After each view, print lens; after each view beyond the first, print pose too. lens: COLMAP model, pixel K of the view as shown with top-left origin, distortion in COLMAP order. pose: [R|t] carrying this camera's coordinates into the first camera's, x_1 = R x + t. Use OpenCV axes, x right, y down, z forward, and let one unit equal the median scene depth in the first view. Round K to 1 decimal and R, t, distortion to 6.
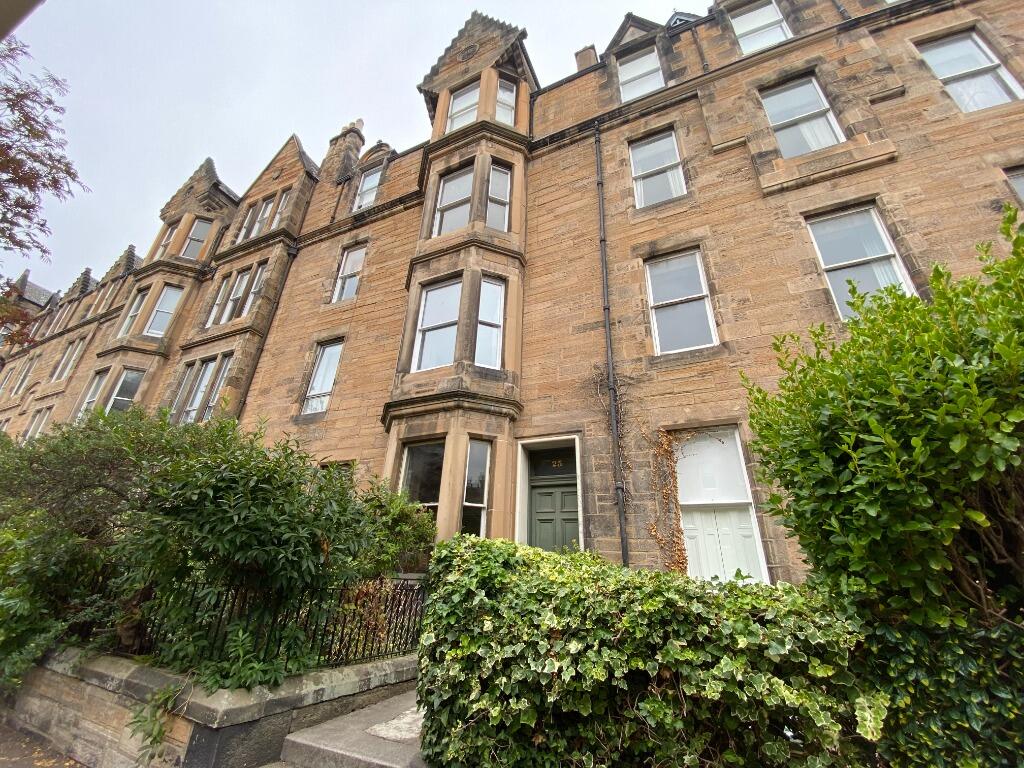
lens RADIAL K [[419.2, 0, 512.0], [0, 419.2, 384.0], [0, 0, 1]] dist [-0.001359, -0.000253]
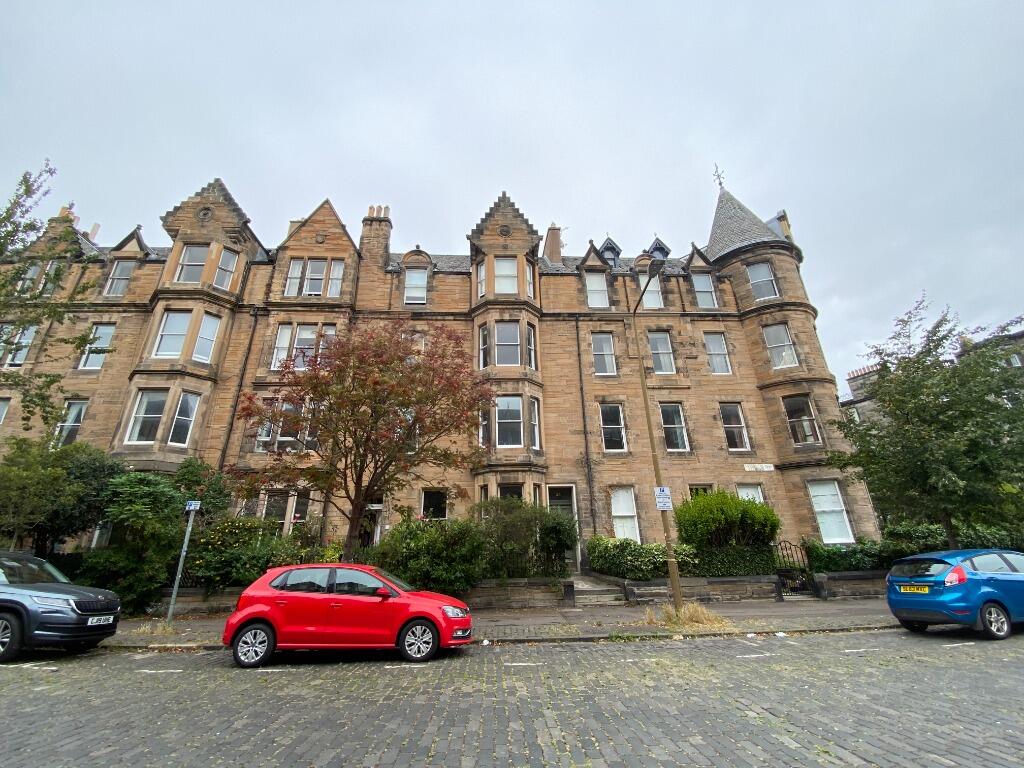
lens RADIAL K [[406.8, 0, 512.0], [0, 406.8, 384.0], [0, 0, 1]] dist [0.032659, -0.000075]
pose [[0.883075, 0.121840, 0.453137, -1.013708], [-0.153148, 0.987656, 0.032895, -0.368771], [-0.443535, -0.098446, 0.890834, -0.667711]]
